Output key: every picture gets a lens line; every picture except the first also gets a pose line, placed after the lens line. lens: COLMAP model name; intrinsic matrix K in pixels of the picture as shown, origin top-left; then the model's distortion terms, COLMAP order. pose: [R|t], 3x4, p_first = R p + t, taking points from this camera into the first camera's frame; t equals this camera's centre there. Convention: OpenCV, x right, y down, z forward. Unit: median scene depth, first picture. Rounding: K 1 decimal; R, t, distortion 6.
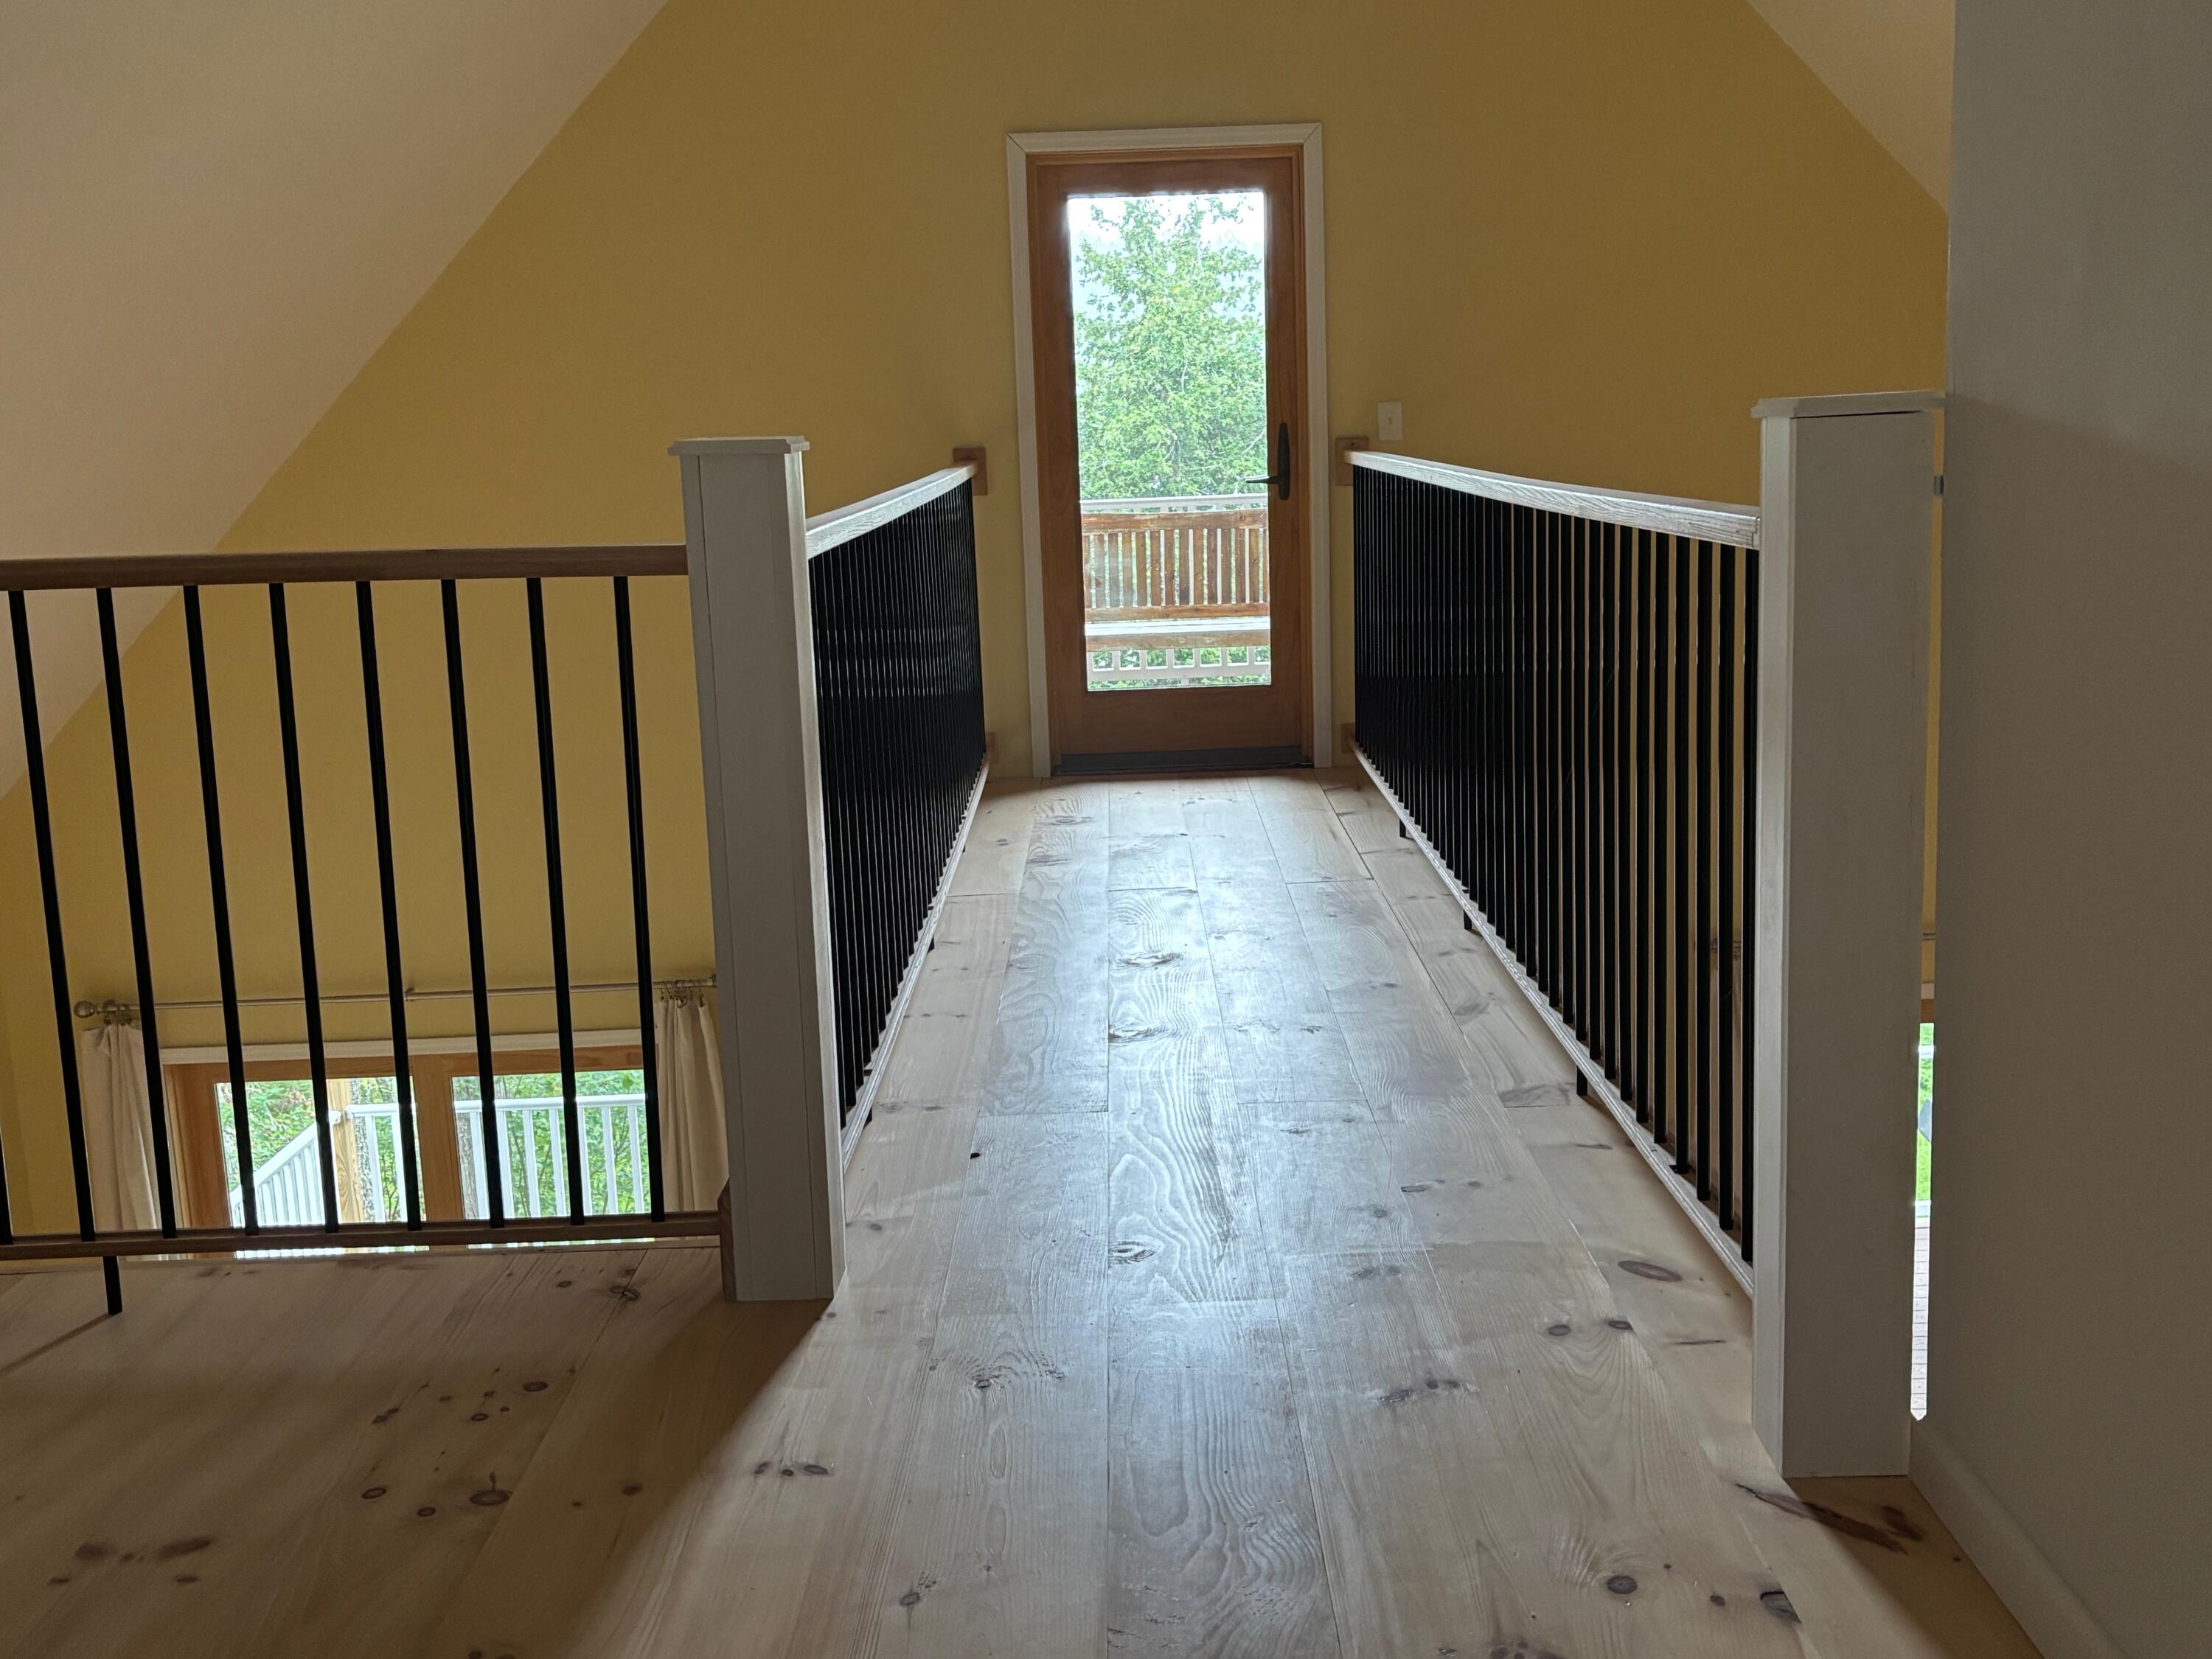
lens RADIAL K [[2218.7, 0, 1106.0], [0, 2218.7, 829.5], [0, 0, 1]] dist [0.116581, -0.001658]
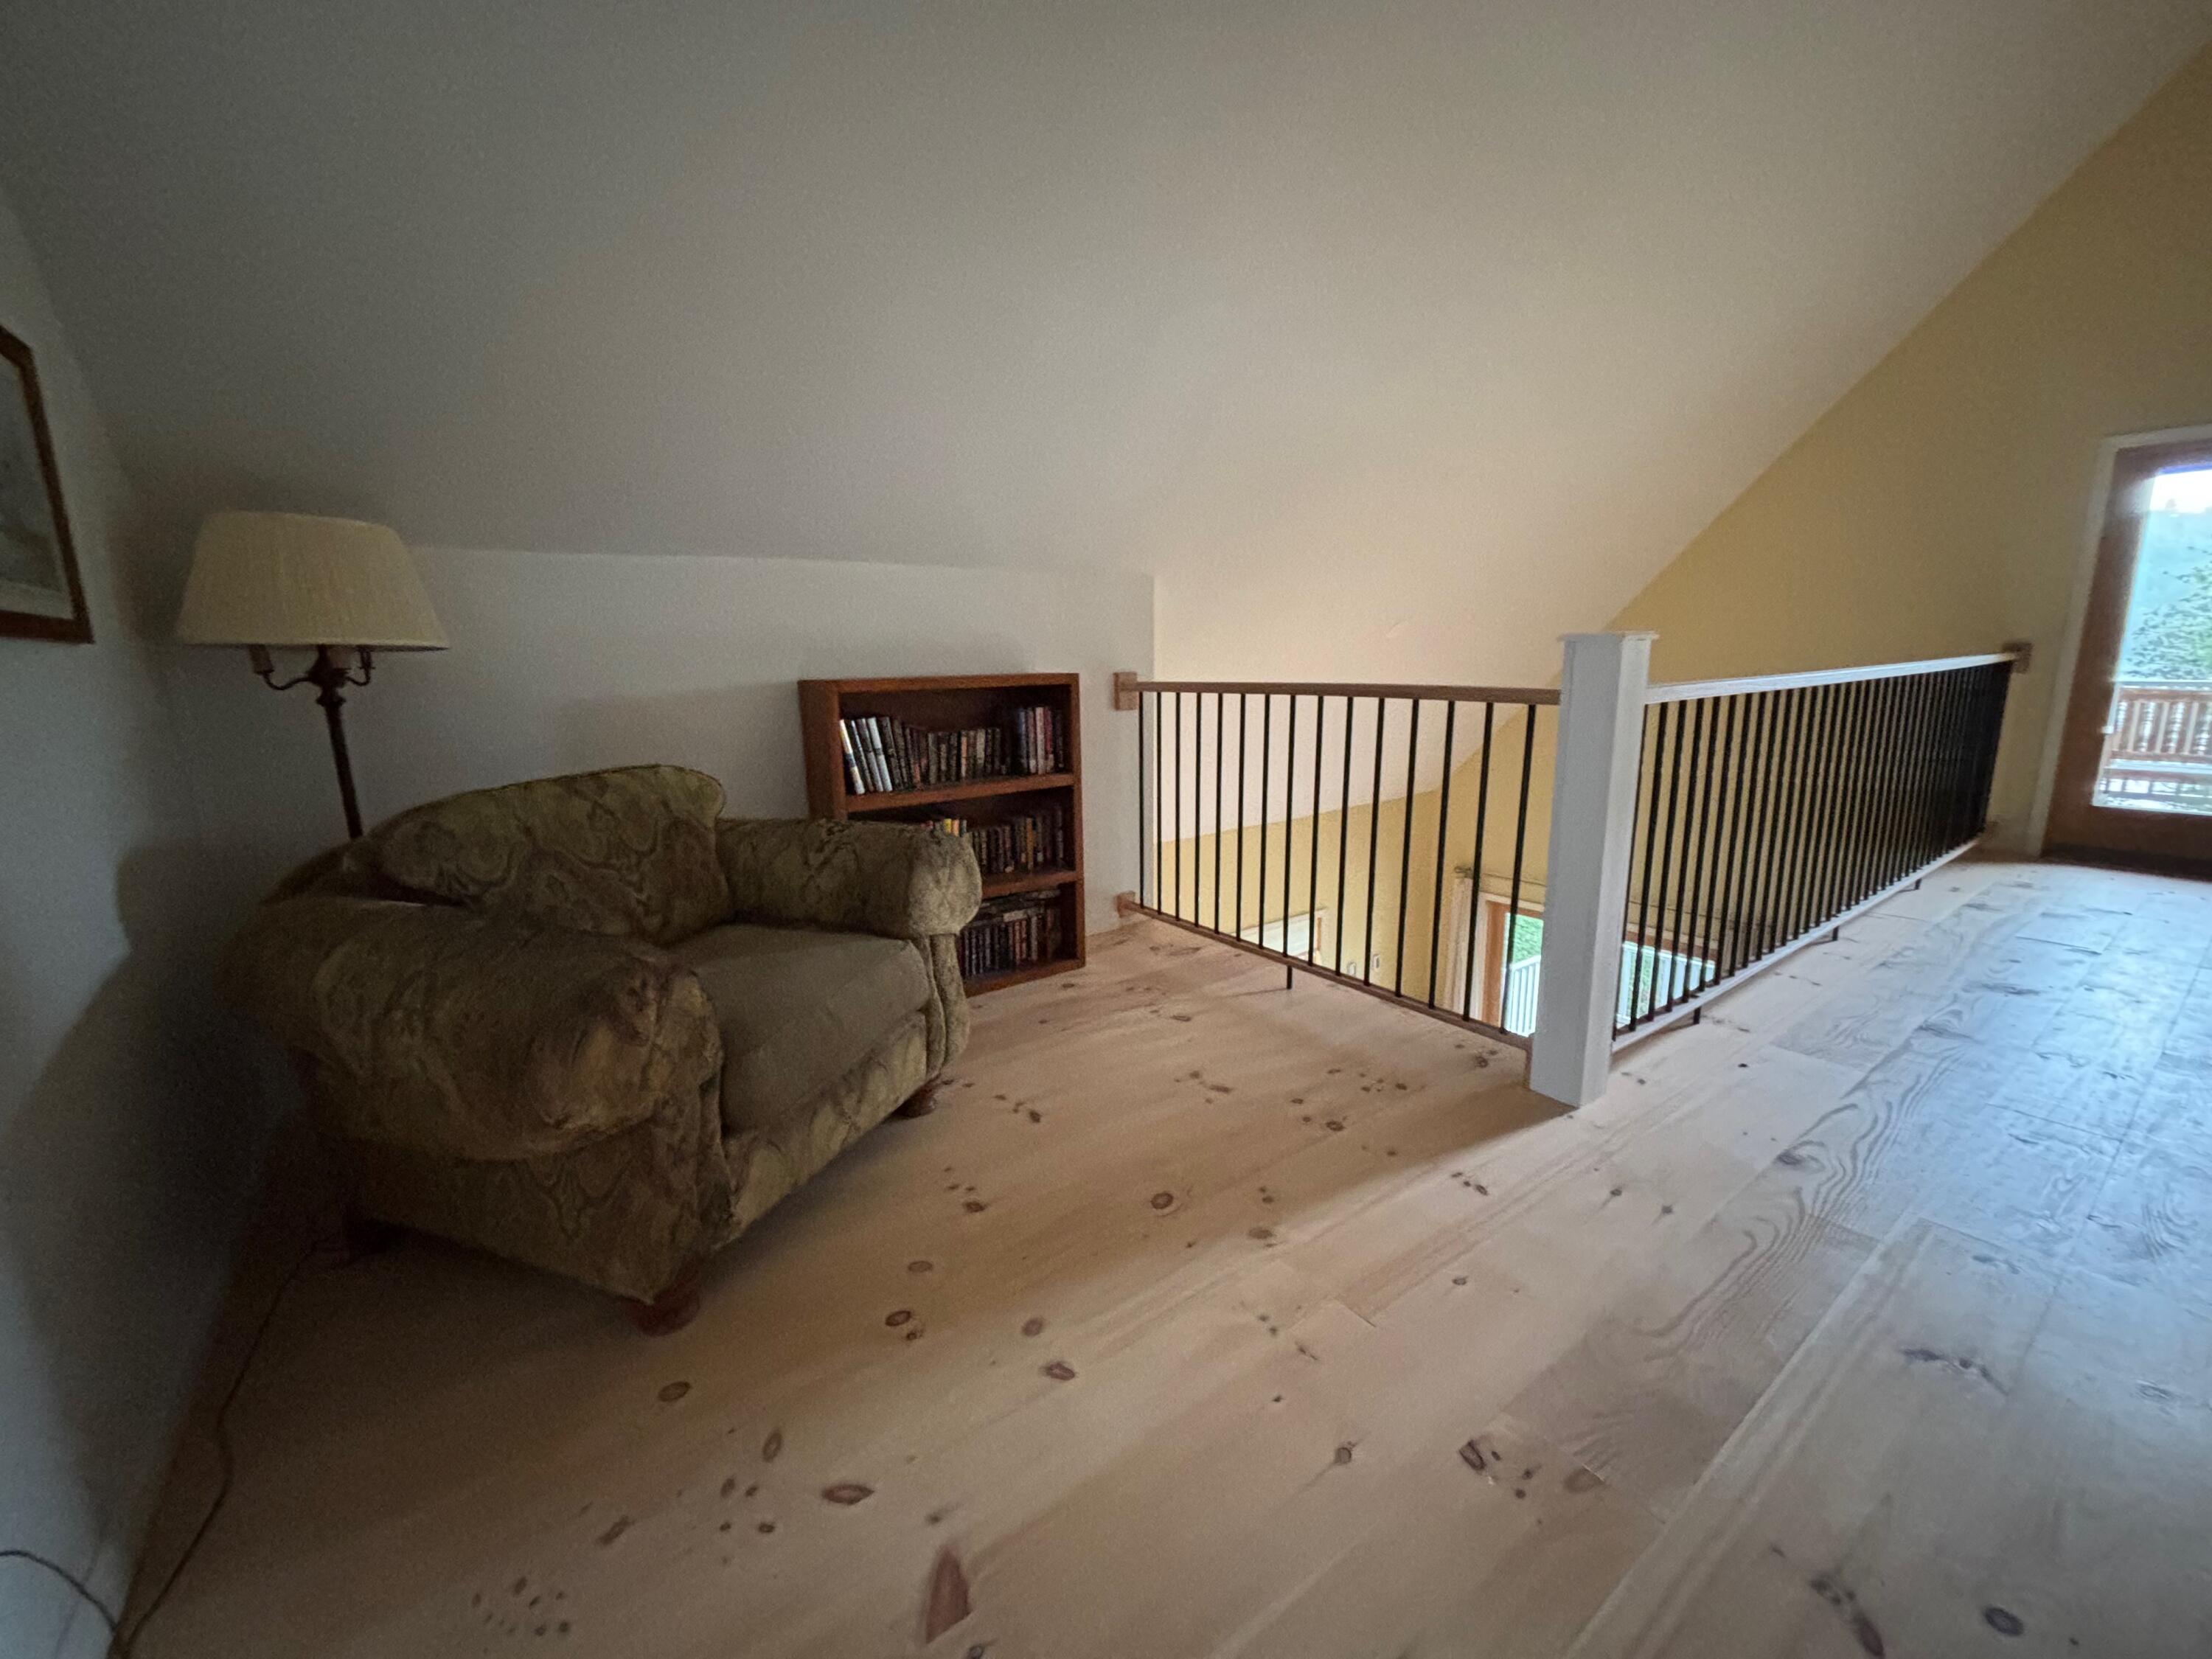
lens RADIAL K [[905.1, 0, 1101.2], [0, 905.1, 820.3], [0, 0, 1]] dist [-0.001383, 0.006269]
pose [[0.603257, 0.173019, -0.778553, 0.175054], [-0.150315, 0.983356, 0.102063, -0.037329], [0.783254, 0.055458, 0.619224, 0.223978]]
